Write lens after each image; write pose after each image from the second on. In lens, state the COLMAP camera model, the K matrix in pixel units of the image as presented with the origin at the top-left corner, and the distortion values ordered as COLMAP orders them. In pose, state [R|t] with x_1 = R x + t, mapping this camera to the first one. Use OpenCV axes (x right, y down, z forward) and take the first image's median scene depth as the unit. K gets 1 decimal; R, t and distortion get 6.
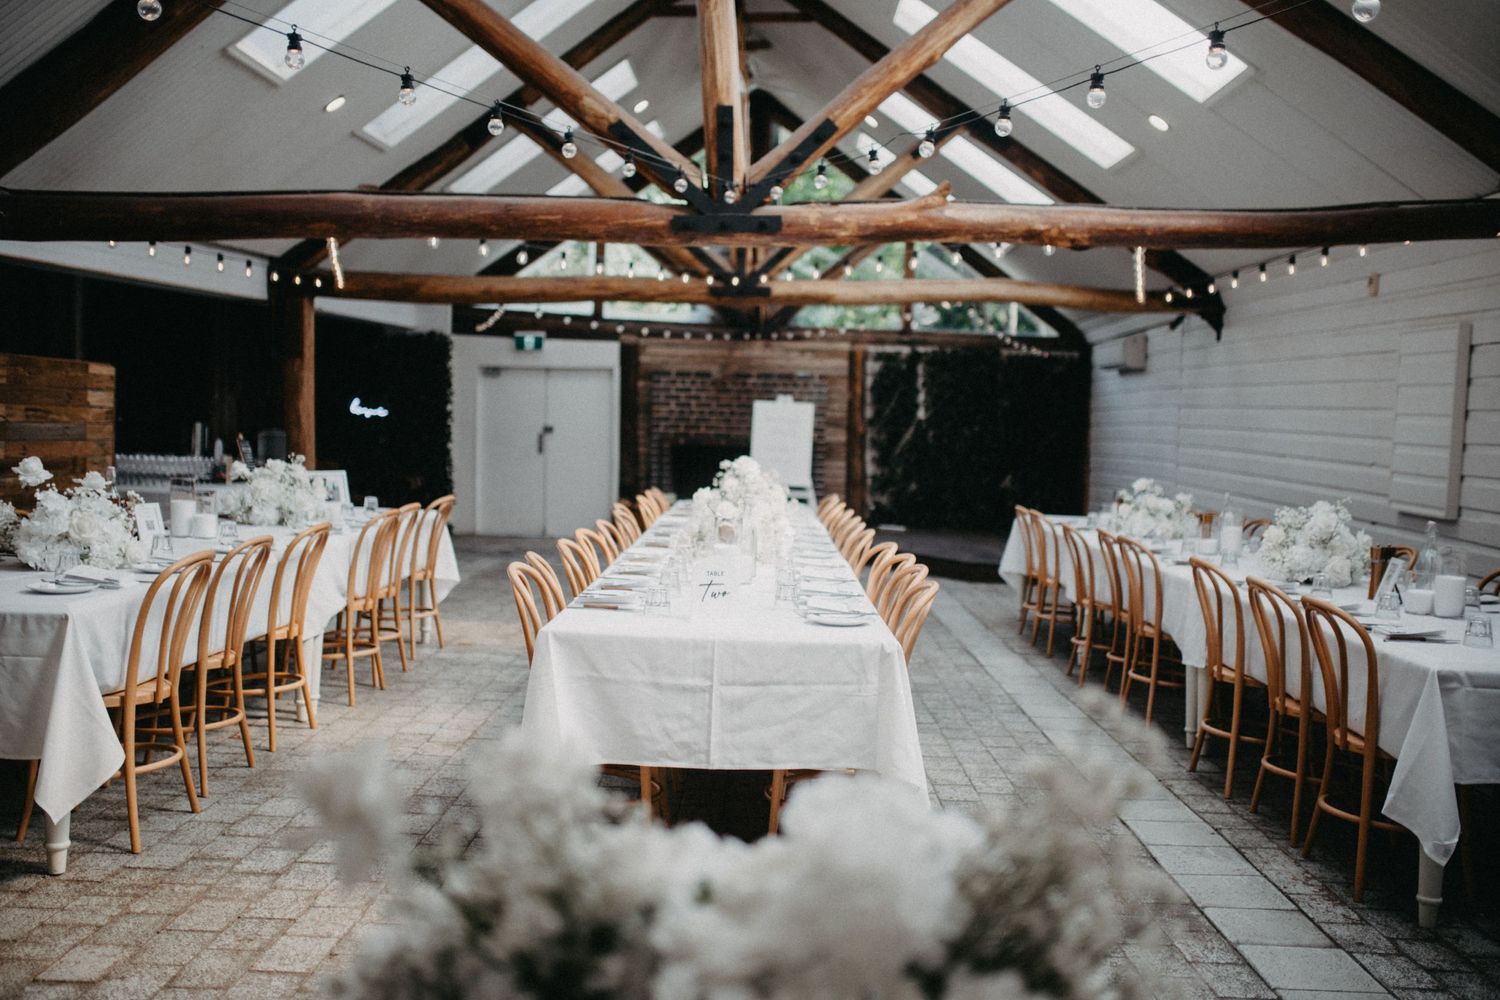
lens RADIAL K [[1500.6, 0, 749.0], [0, 1500.6, 502.0], [0, 0, 1]] dist [-0.014472, 0.000000]
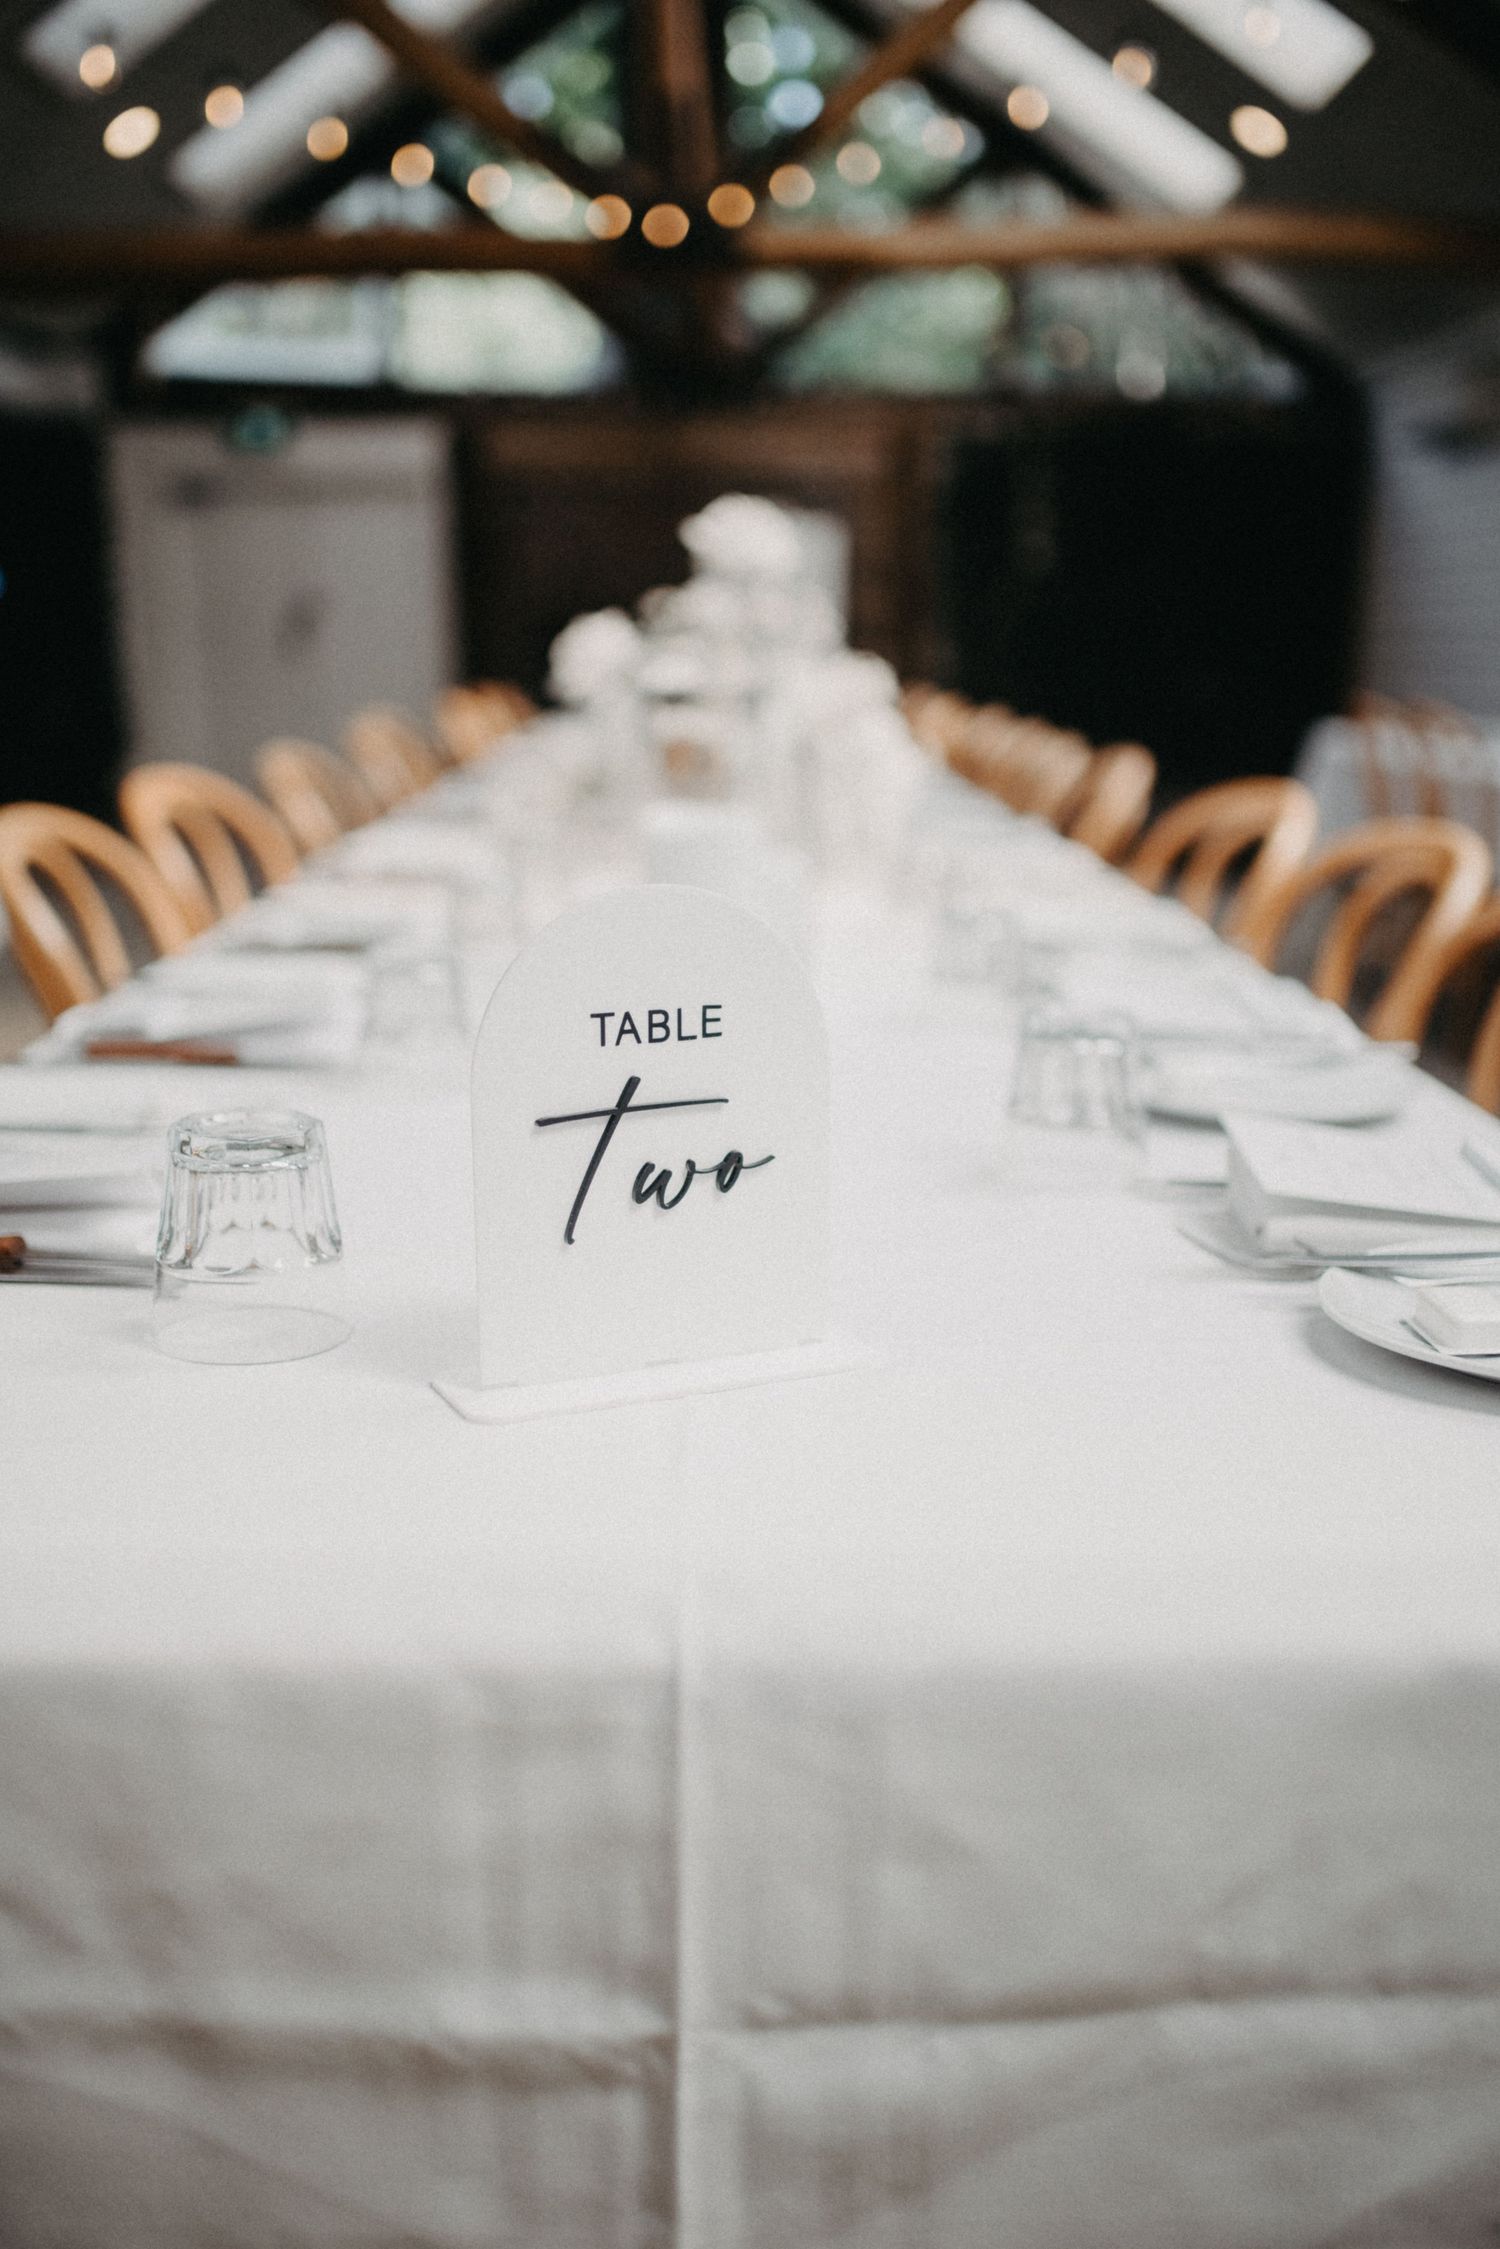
lens RADIAL K [[2250.0, 0, 751.7], [0, 2250.0, 1124.1], [0, 0, 1]] dist [-0.014472, 0.000000]
pose [[0.999163, -0.034066, 0.022662, -0.005275], [0.029994, 0.986565, 0.160592, 0.006863], [-0.027828, -0.159778, 0.986761, 0.223608]]
